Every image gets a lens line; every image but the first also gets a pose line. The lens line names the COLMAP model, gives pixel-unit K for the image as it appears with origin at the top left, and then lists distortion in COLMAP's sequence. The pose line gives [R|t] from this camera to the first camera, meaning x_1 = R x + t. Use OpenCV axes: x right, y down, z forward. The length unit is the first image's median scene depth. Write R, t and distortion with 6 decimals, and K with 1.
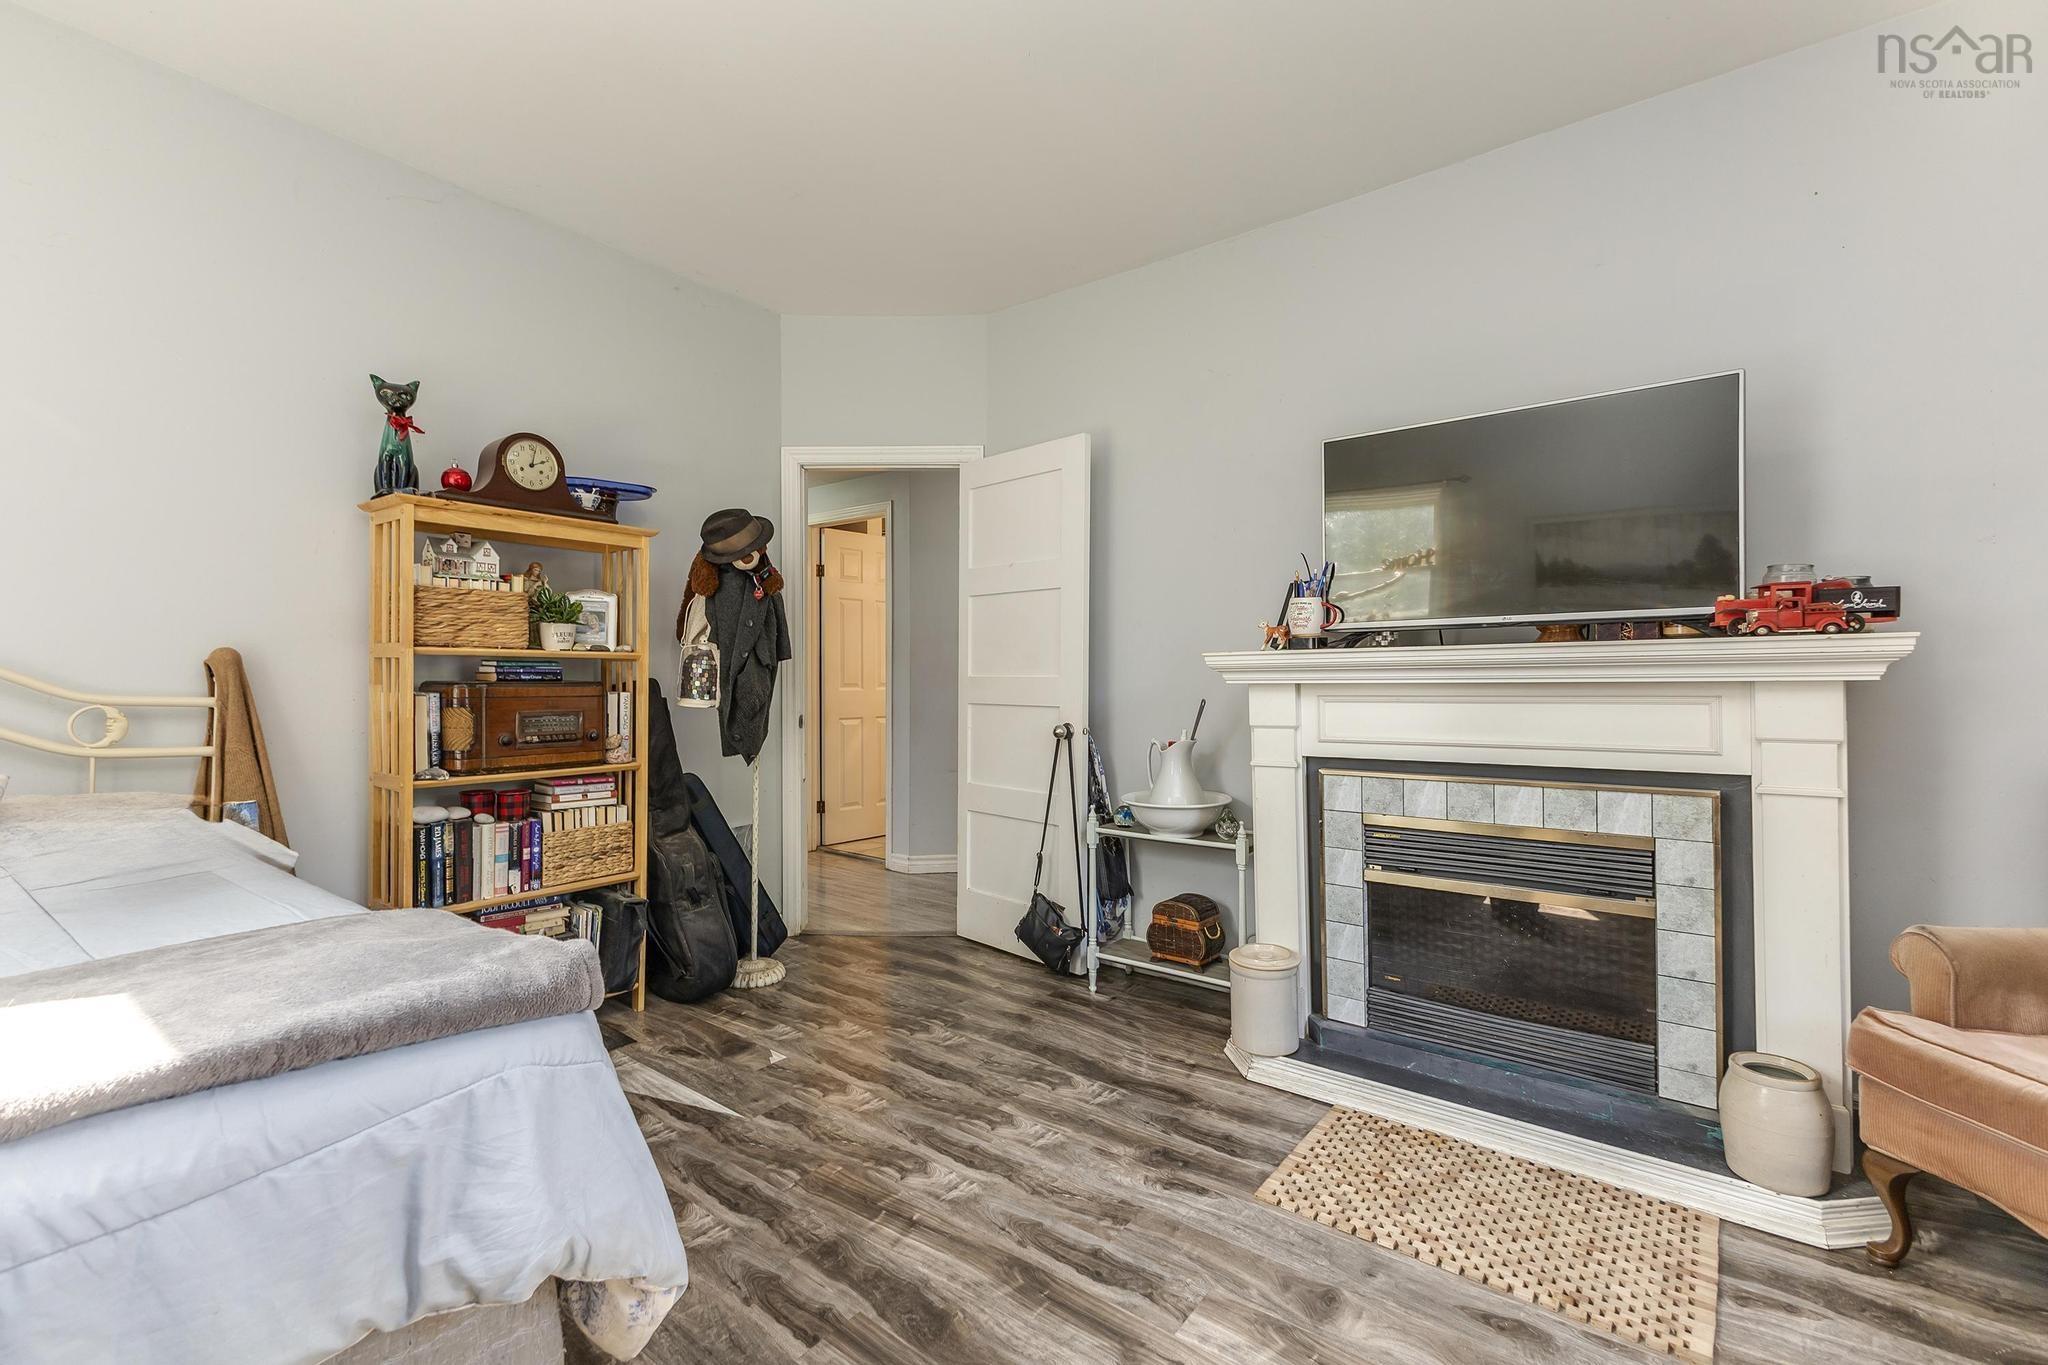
lens RADIAL K [[885.4, 0, 983.4], [0, 885.4, 673.2], [0, 0, 1]] dist [0.001373, 0.000058]
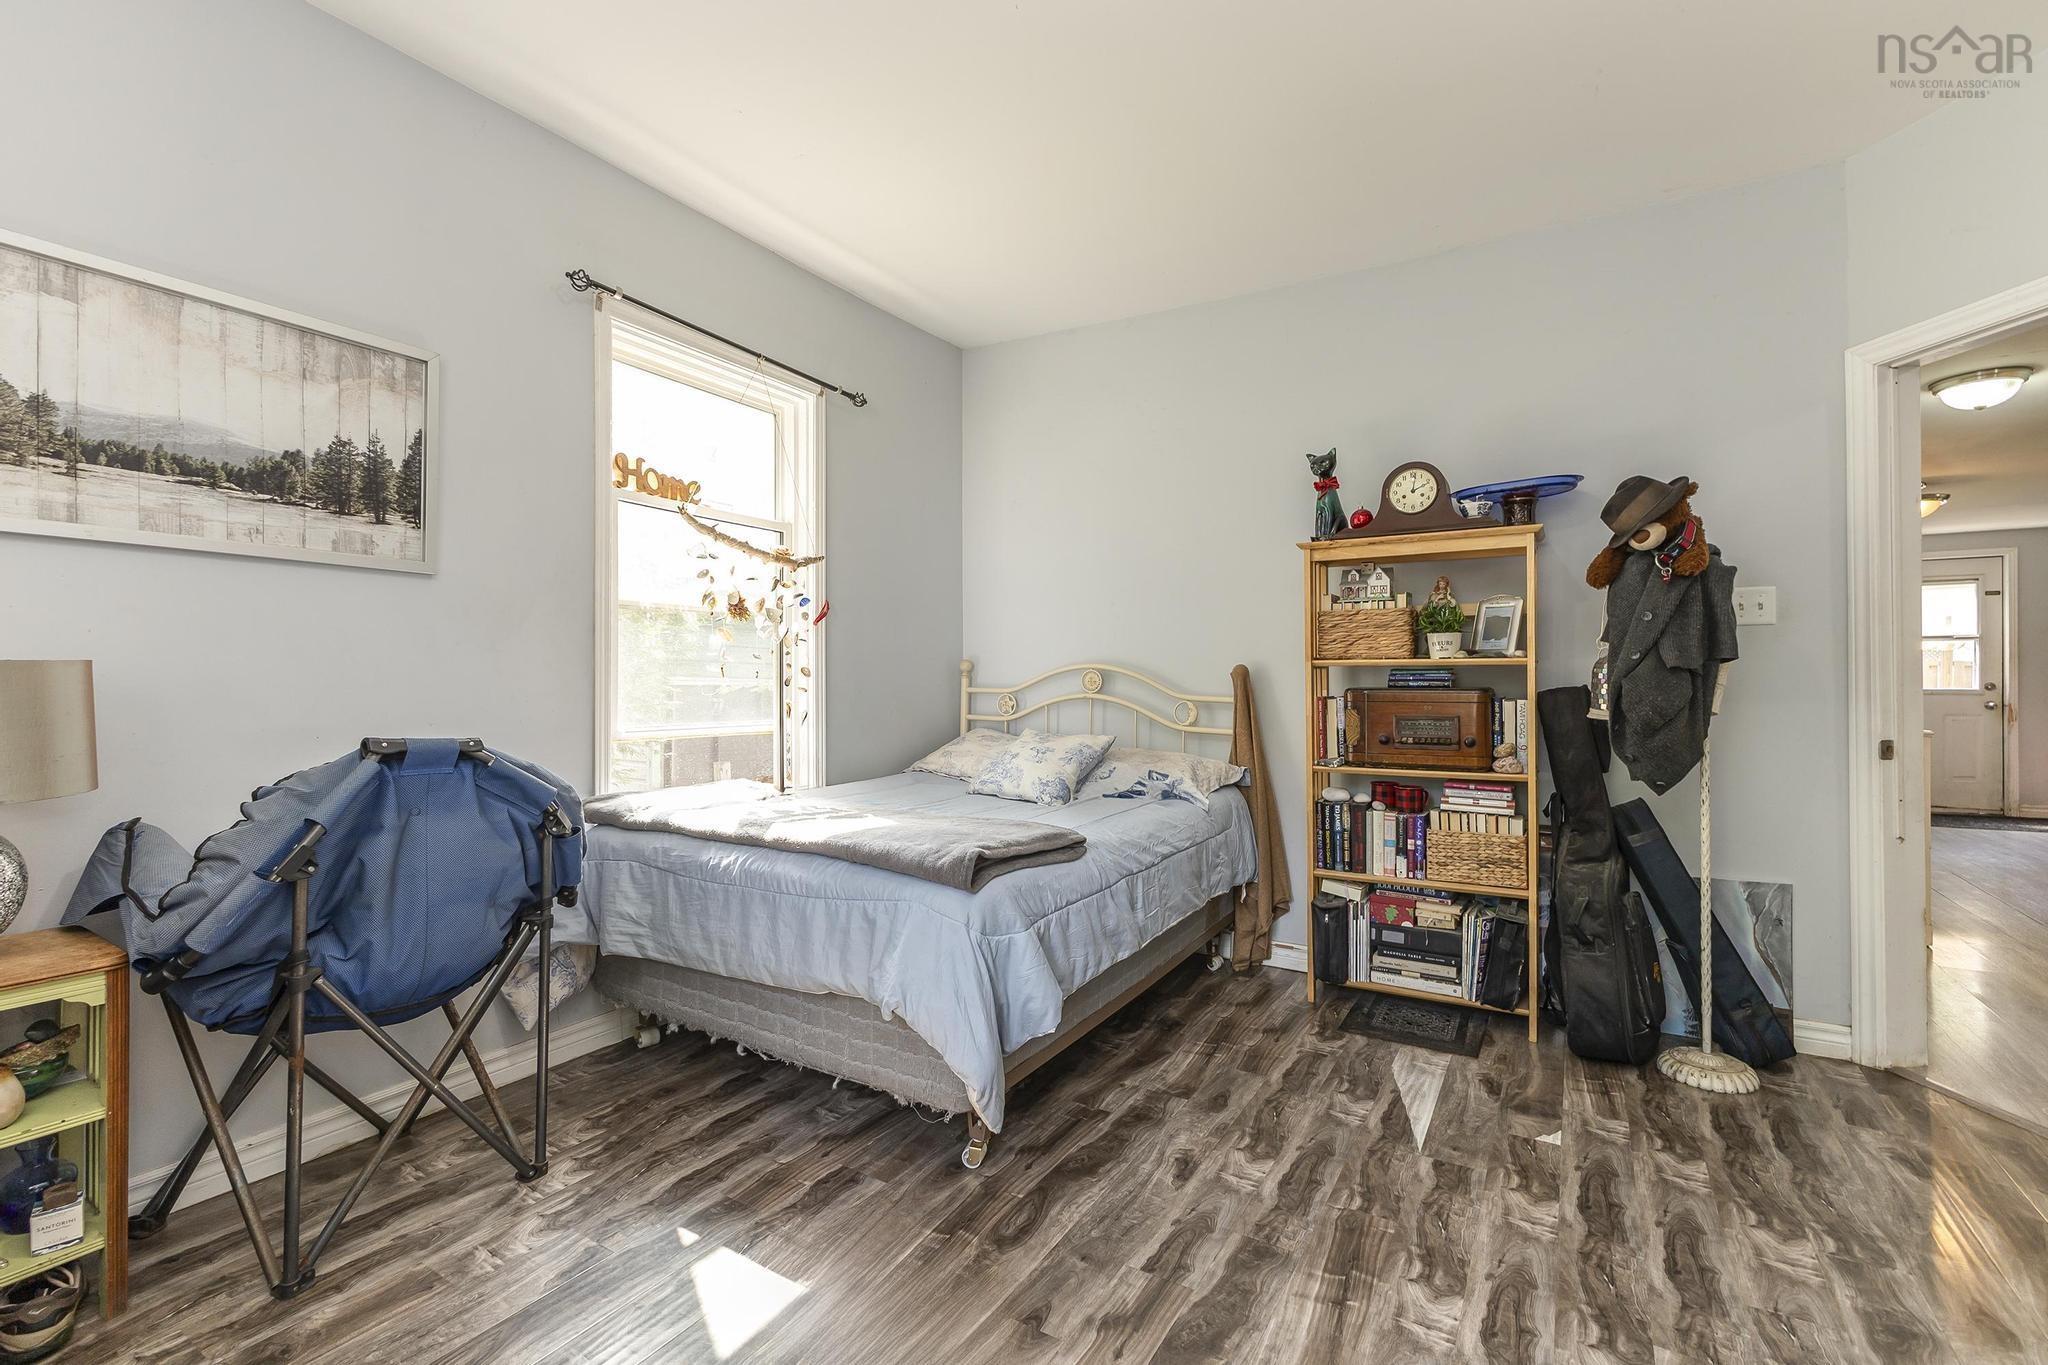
lens RADIAL K [[877.3, 0, 1031.4], [0, 877.3, 668.5], [0, 0, 1]] dist [0.002732, -0.000295]
pose [[0.142063, -0.015877, -0.989730, 0.514083], [0.007708, 0.999859, -0.014933, -0.002107], [0.989828, -0.005507, 0.142165, 0.389123]]
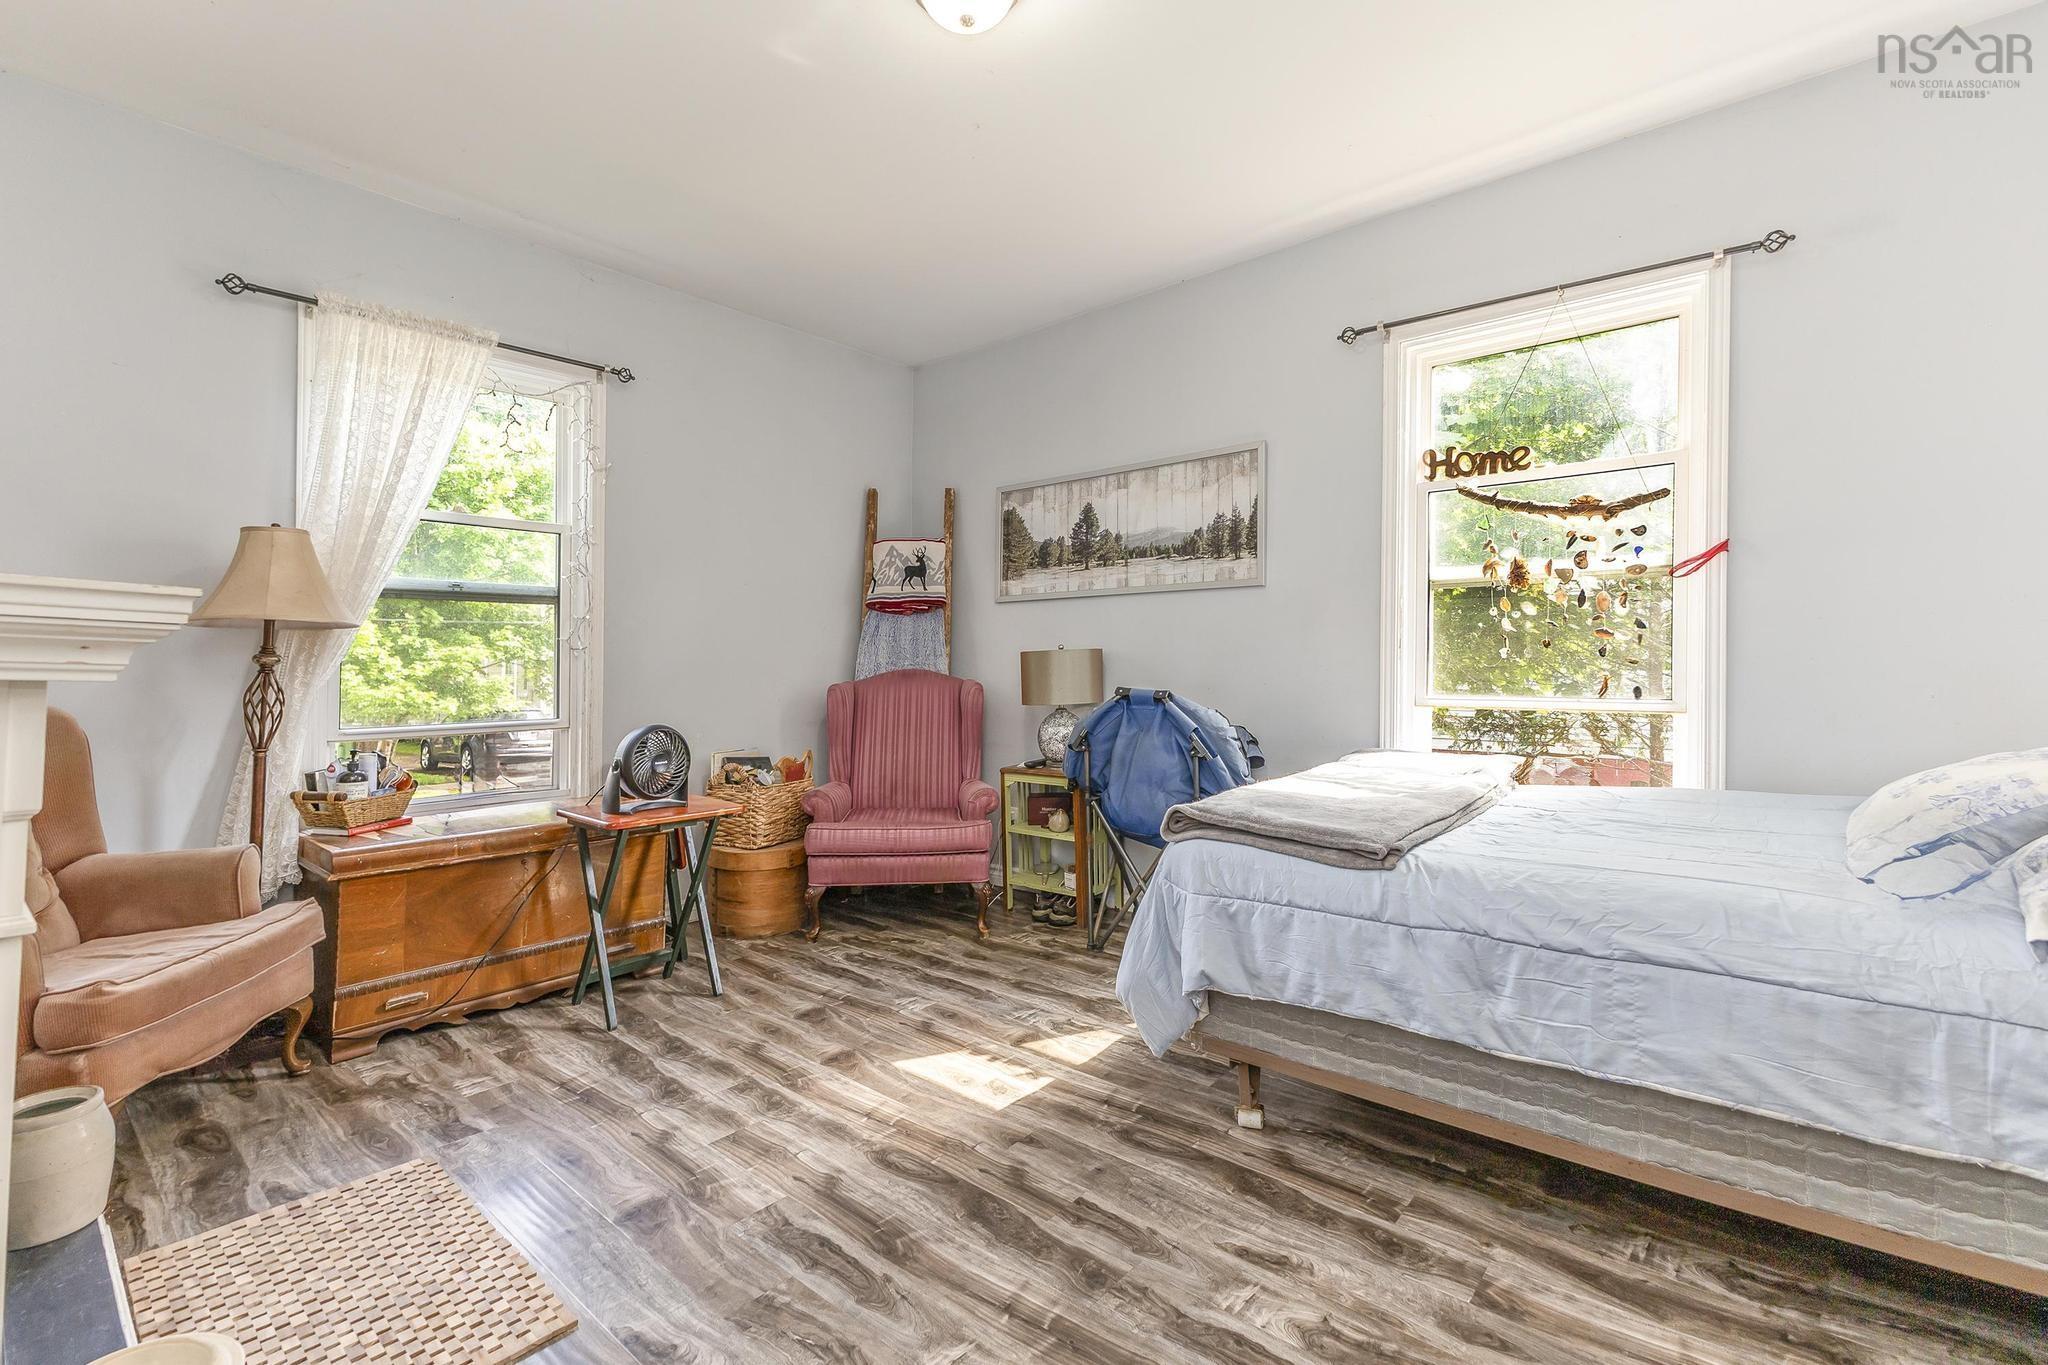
lens RADIAL K [[901.4, 0, 1026.1], [0, 901.4, 618.4], [0, 0, 1]] dist [0.002187, 0.000020]
pose [[-0.999940, 0.009960, -0.004525, -0.067628], [0.010192, 0.998449, -0.054727, 0.007406], [0.003973, -0.054770, -0.998491, 1.286502]]
